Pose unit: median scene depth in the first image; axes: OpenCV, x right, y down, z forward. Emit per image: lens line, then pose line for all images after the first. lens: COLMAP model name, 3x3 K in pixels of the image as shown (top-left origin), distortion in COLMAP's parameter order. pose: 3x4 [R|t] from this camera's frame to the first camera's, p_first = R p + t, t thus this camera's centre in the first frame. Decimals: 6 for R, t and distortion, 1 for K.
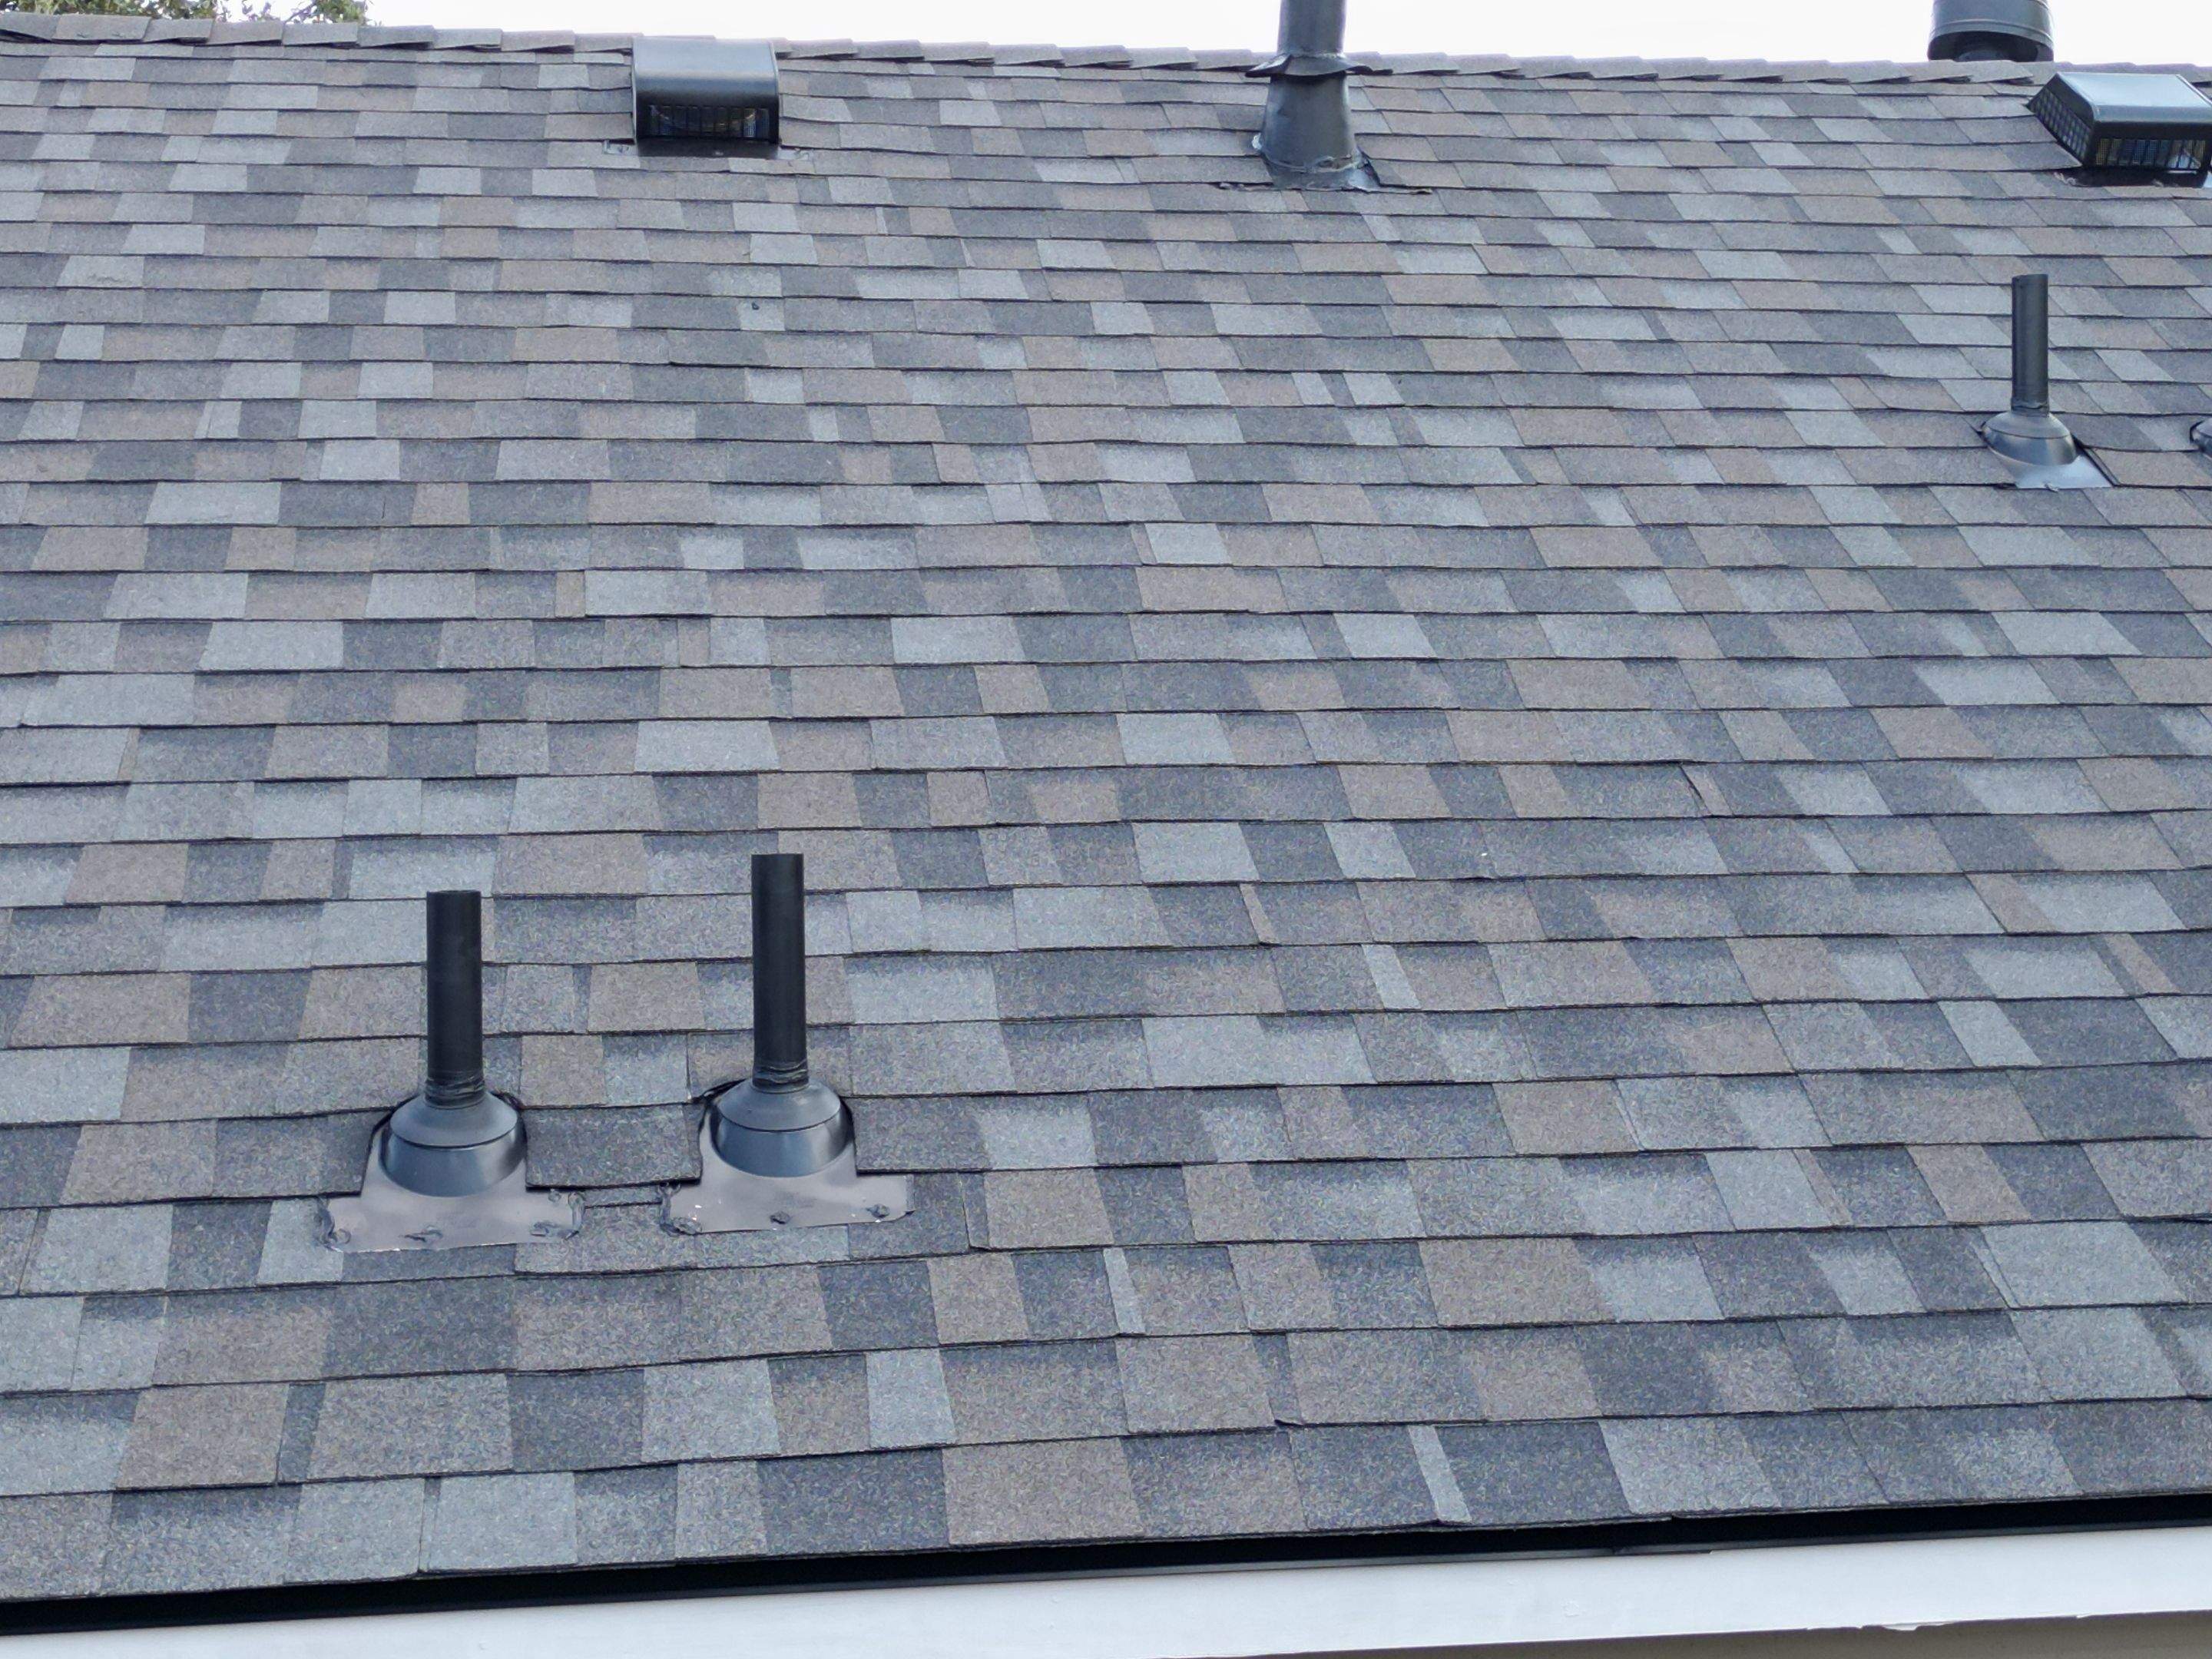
lens RADIAL K [[3074.8, 0, 1095.8], [0, 3074.8, 833.4], [0, 0, 1]] dist [0.095855, 0.000000]
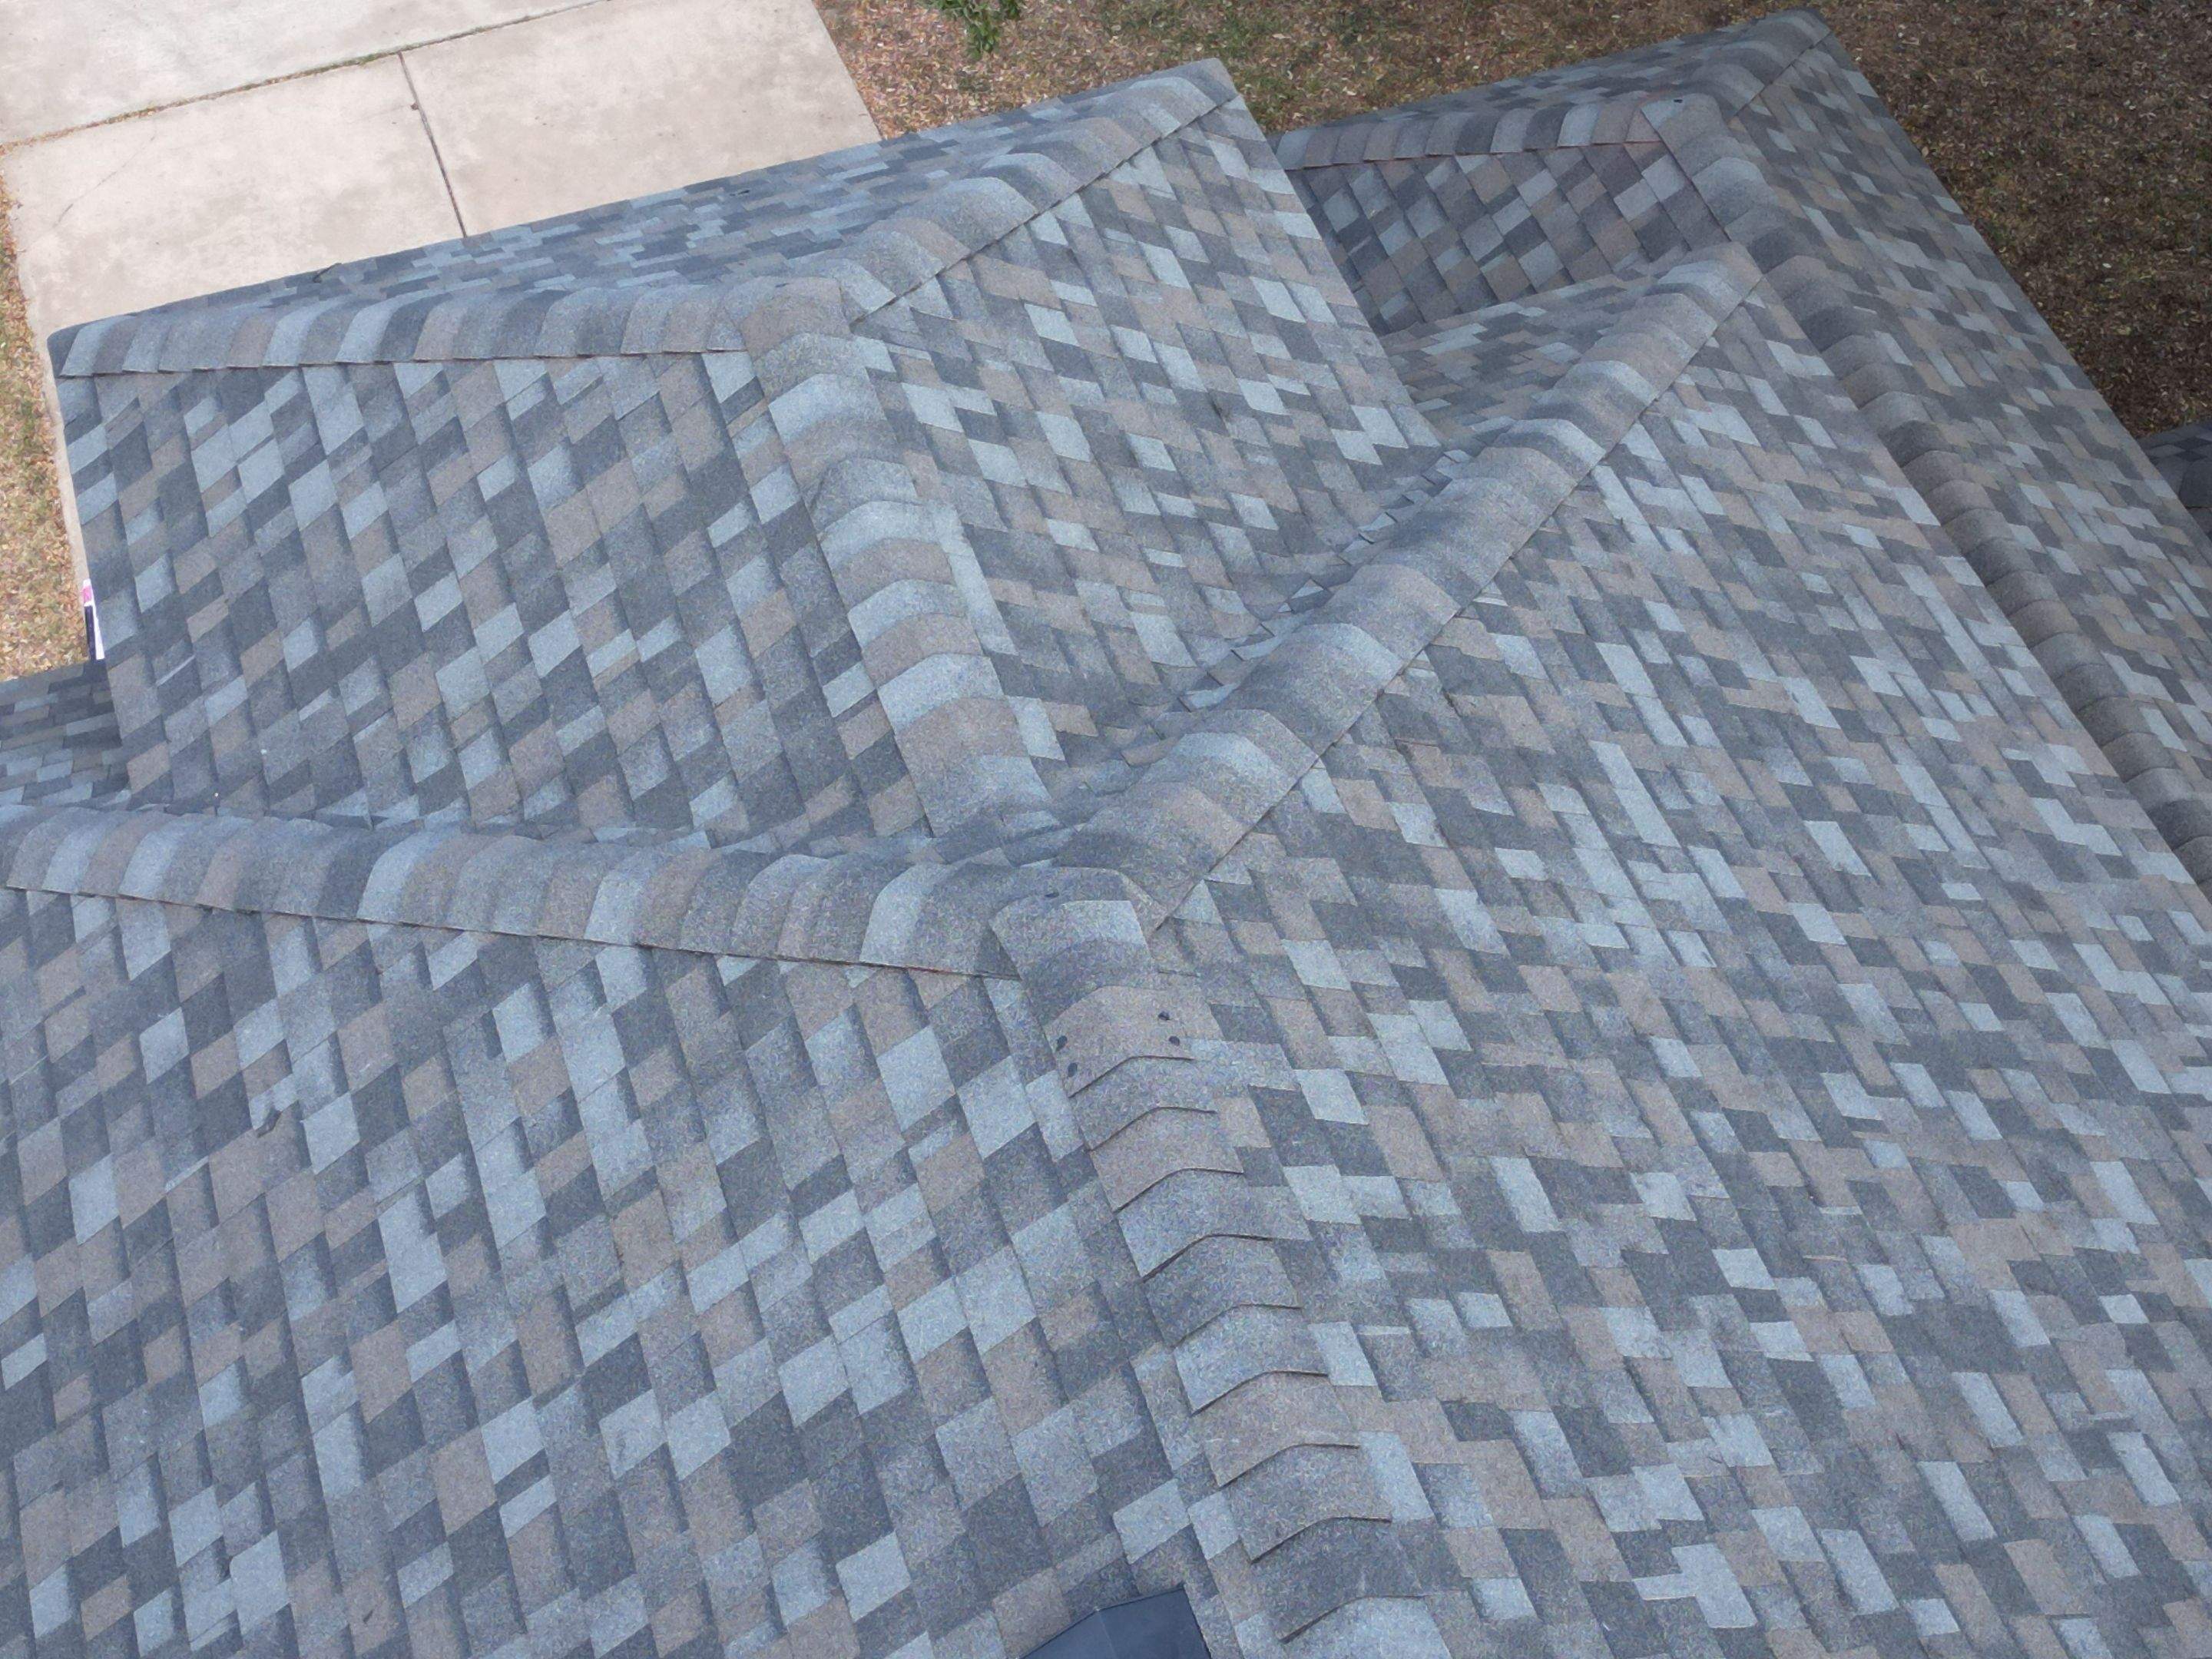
lens RADIAL K [[3074.8, 0, 1098.2], [0, 3074.8, 842.1], [0, 0, 1]] dist [0.095855, 0.000000]
pose [[0.178626, 0.788491, -0.588536, 0.249163], [0.008721, 0.596864, 0.802295, -1.399182], [0.983878, -0.148444, 0.099739, 1.220691]]
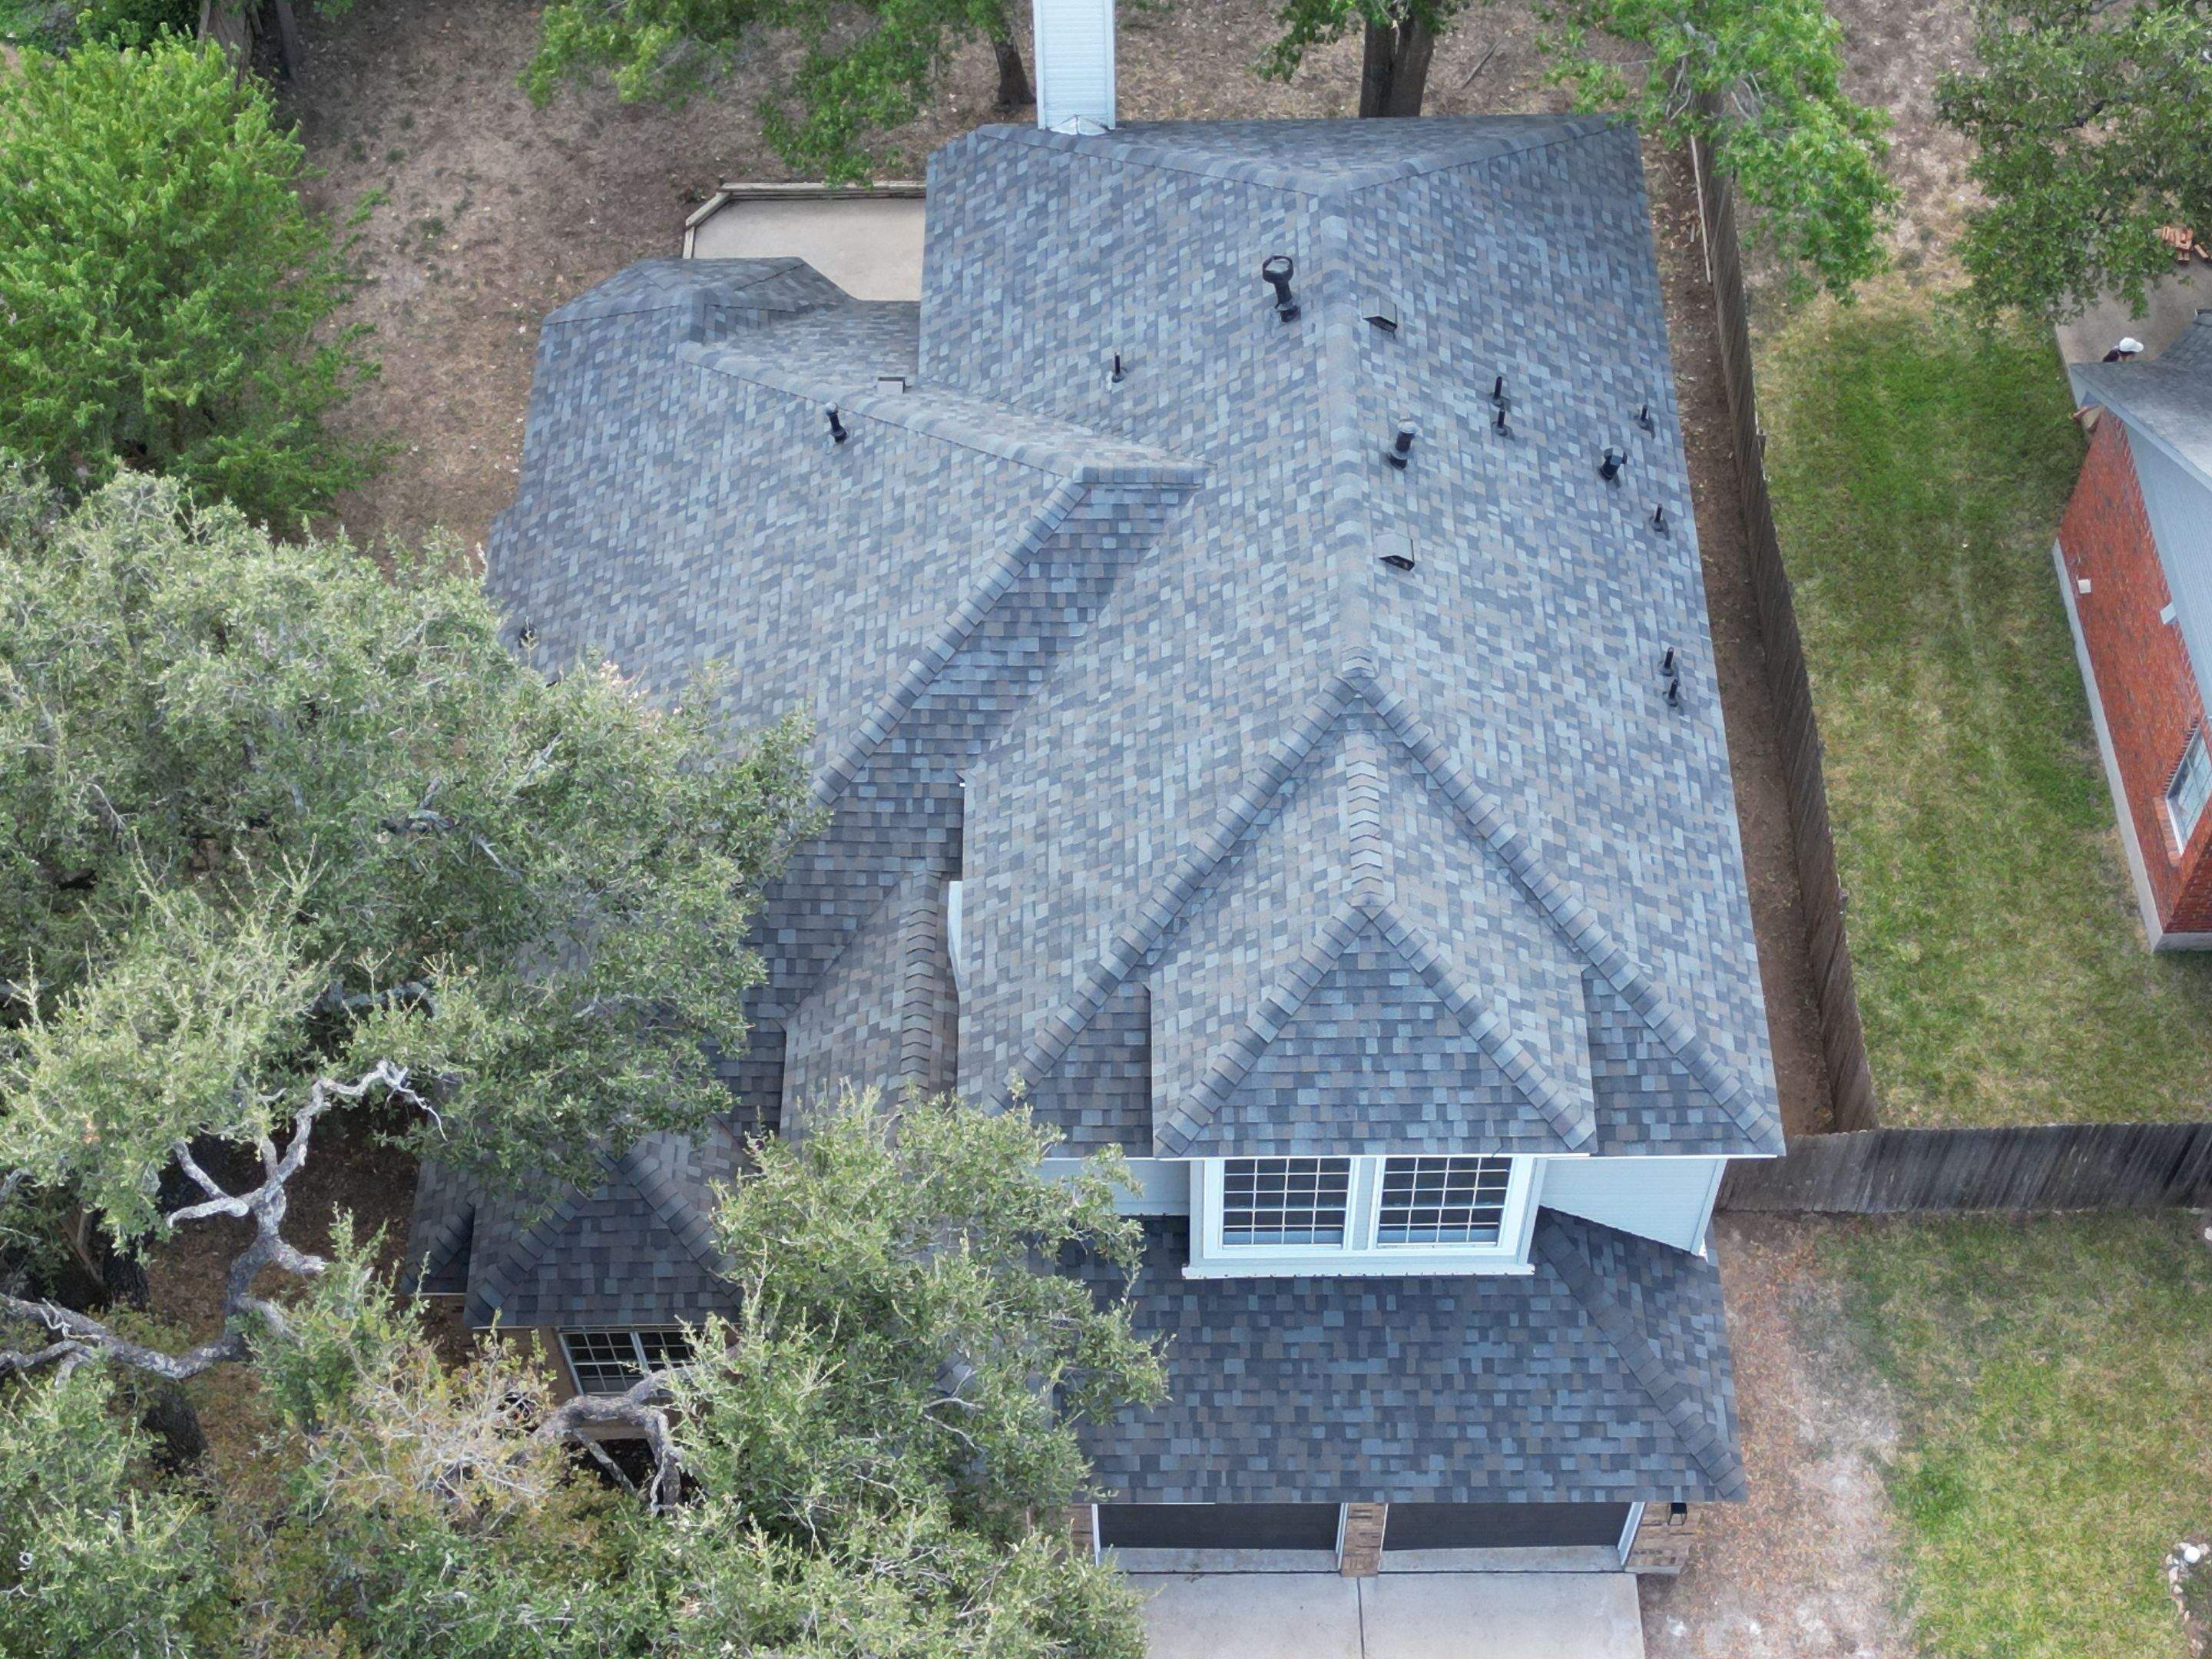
lens RADIAL K [[3074.8, 0, 1111.8], [0, 3074.8, 850.2], [0, 0, 1]] dist [0.095855, 0.000000]
pose [[0.148787, -0.807986, 0.570107, -4.080972], [0.021438, 0.579024, 0.815029, -4.809819], [-0.988637, -0.109044, 0.103473, 1.156740]]
